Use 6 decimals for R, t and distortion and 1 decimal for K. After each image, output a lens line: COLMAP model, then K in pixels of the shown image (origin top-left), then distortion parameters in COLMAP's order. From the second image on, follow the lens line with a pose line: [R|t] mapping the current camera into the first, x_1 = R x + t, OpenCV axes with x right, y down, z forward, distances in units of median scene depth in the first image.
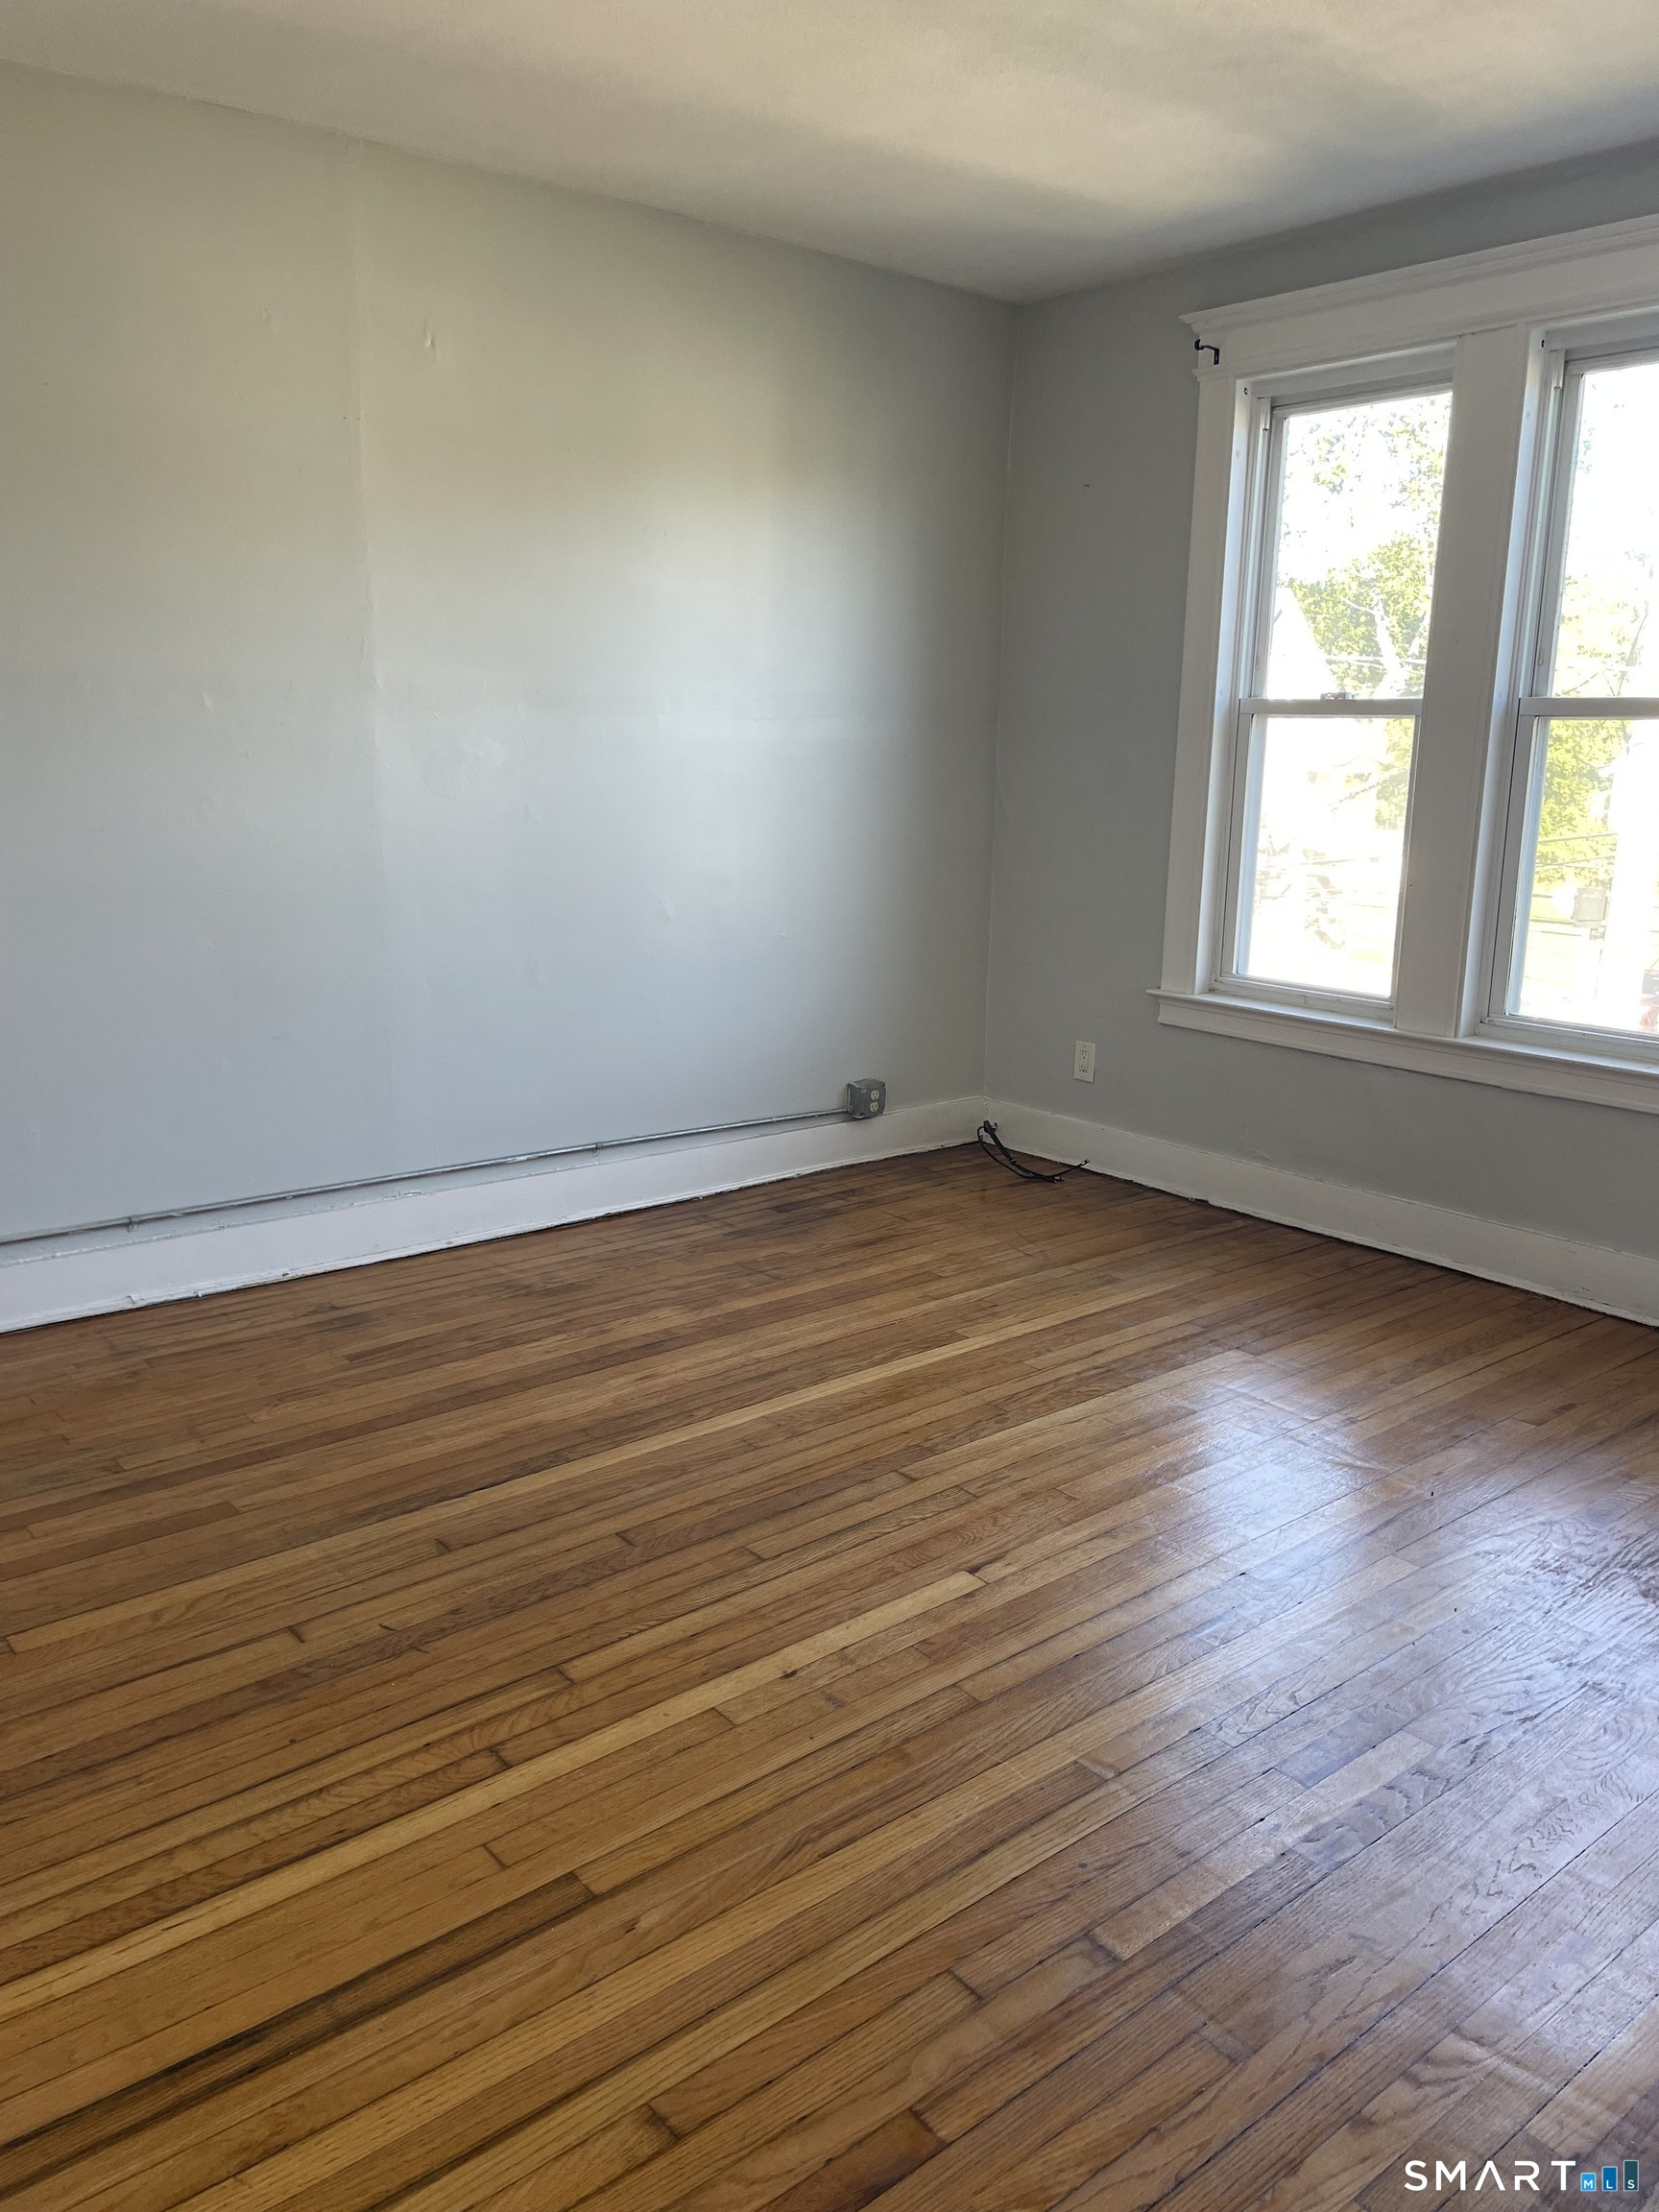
lens RADIAL K [[1682.2, 0, 826.1], [0, 1682.2, 1086.5], [0, 0, 1]] dist [0.096966, -0.105813]
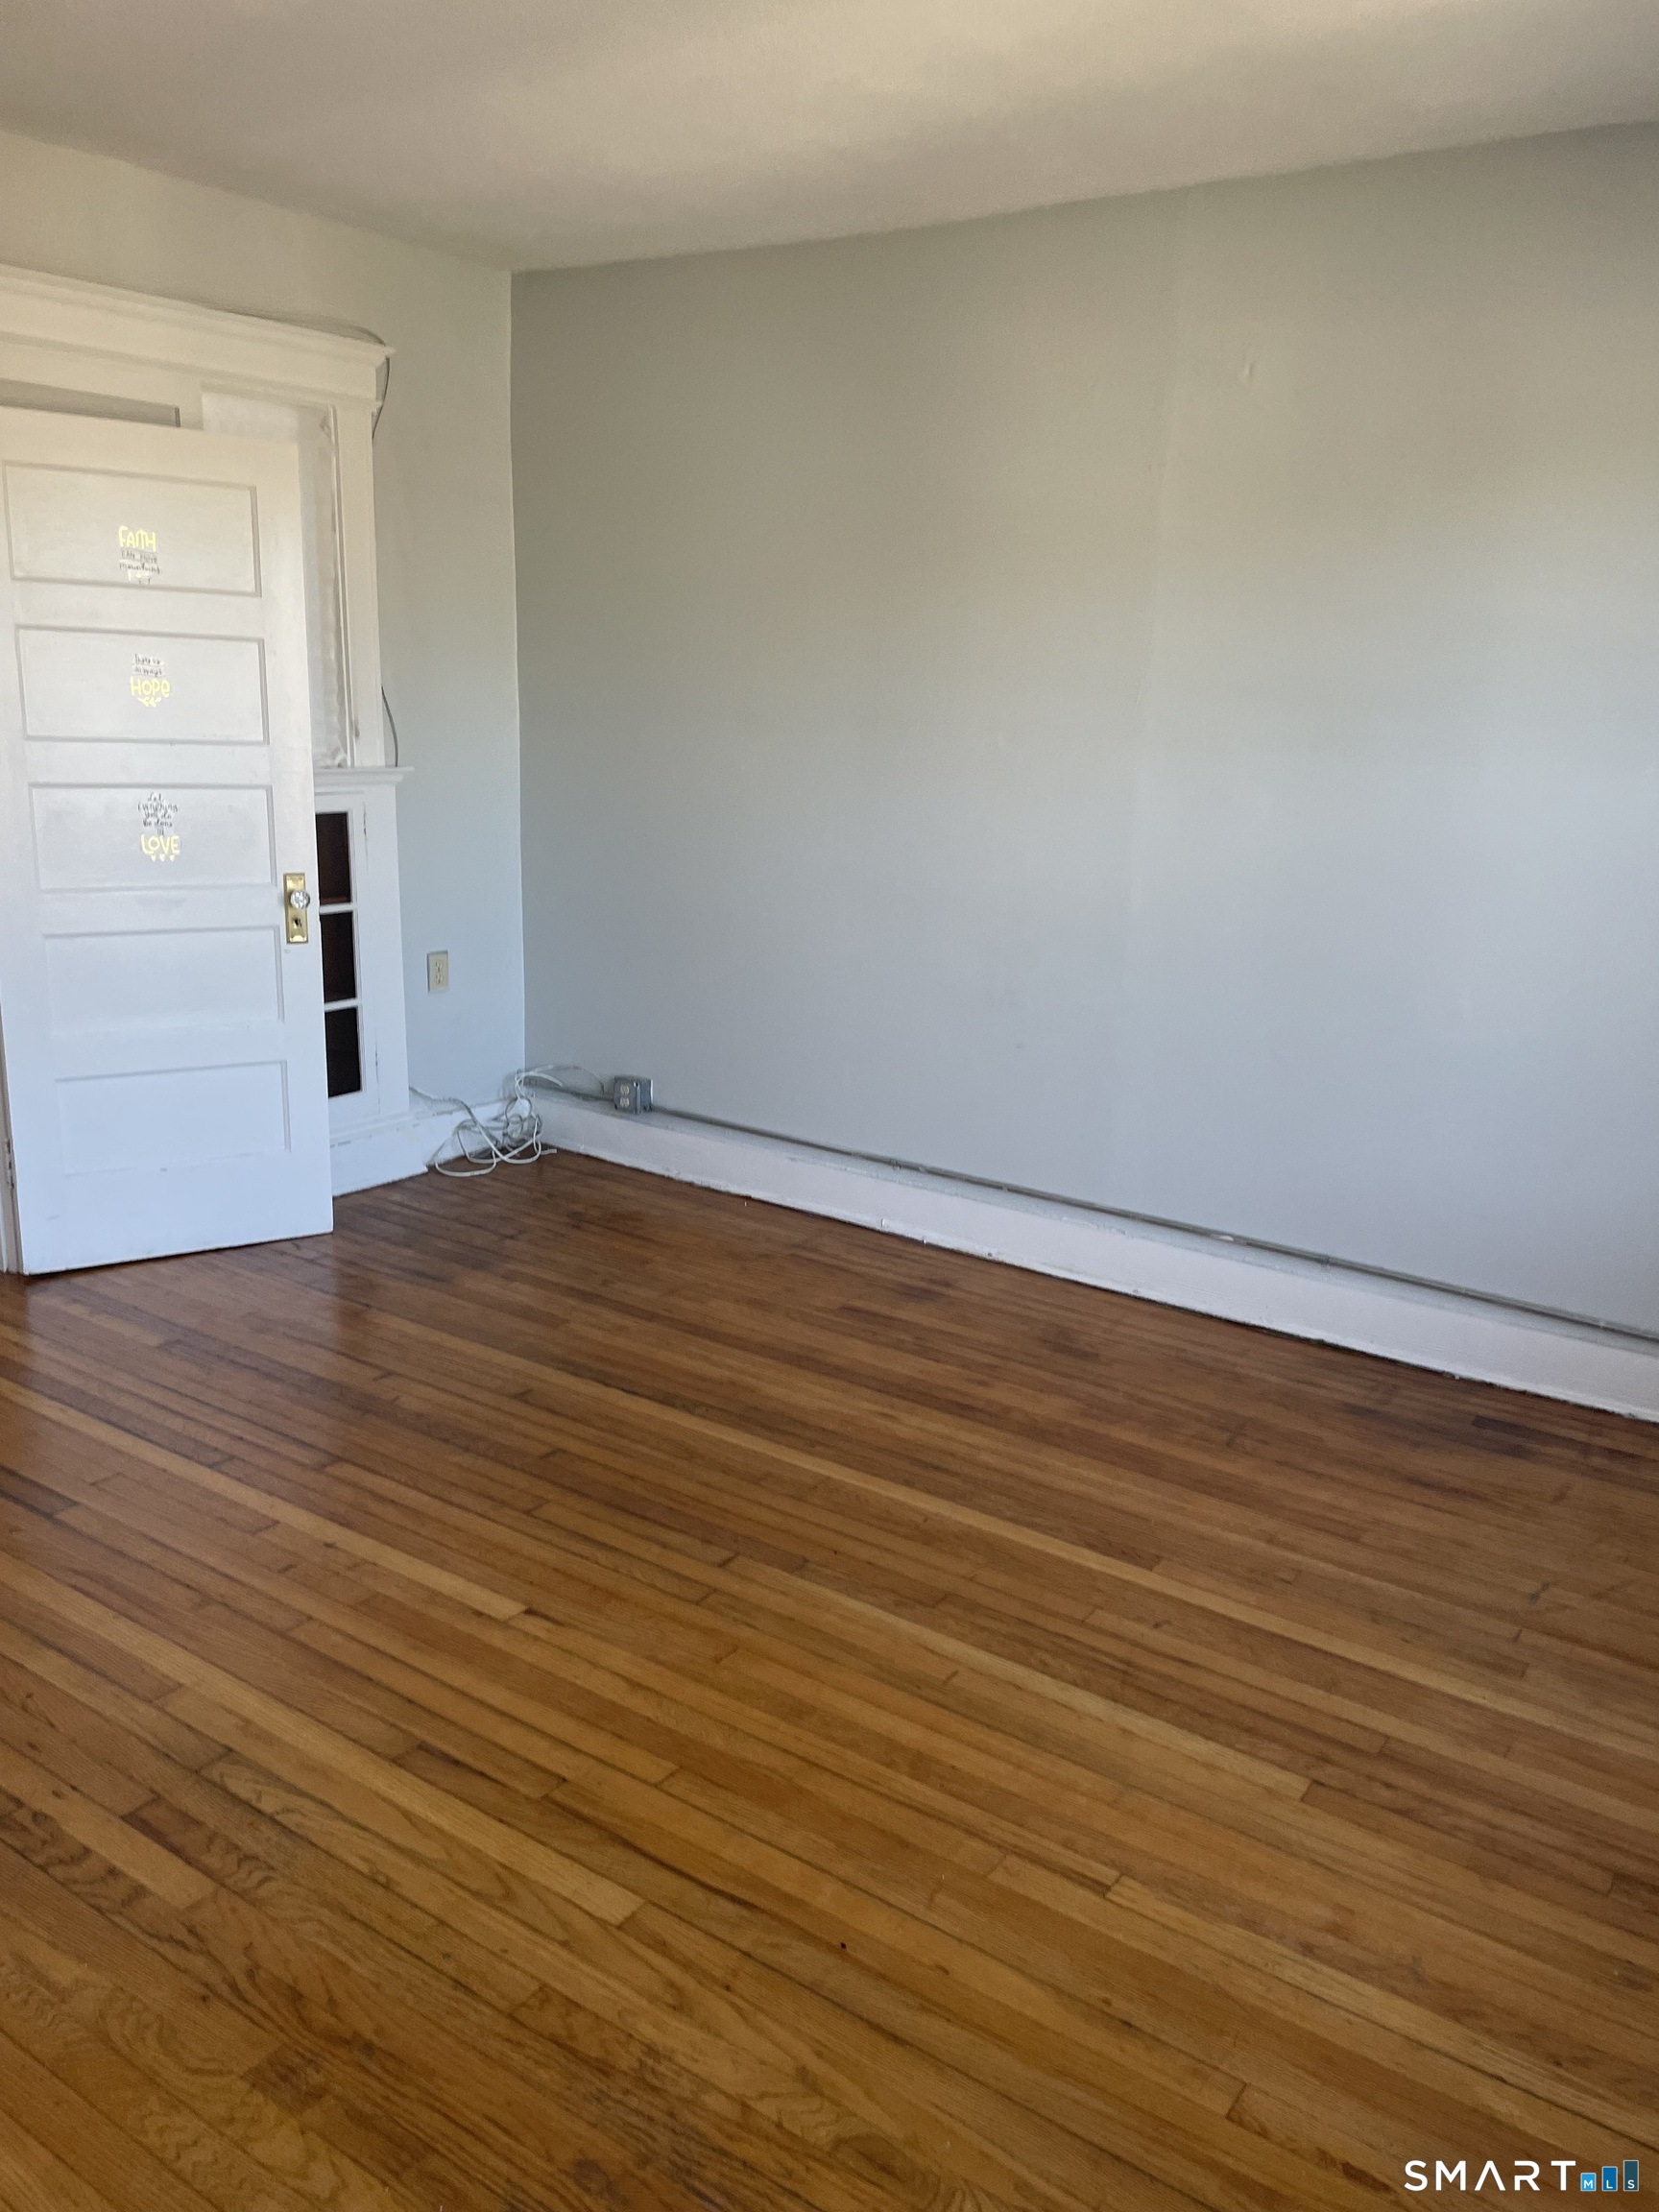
lens RADIAL K [[1682.2, 0, 826.1], [0, 1682.2, 1086.5], [0, 0, 1]] dist [0.096966, -0.105813]
pose [[0.262131, 0.200872, -0.943895, 0.755721], [-0.238937, 0.961152, 0.138189, -0.136615], [0.934985, 0.189308, 0.299943, 0.618495]]
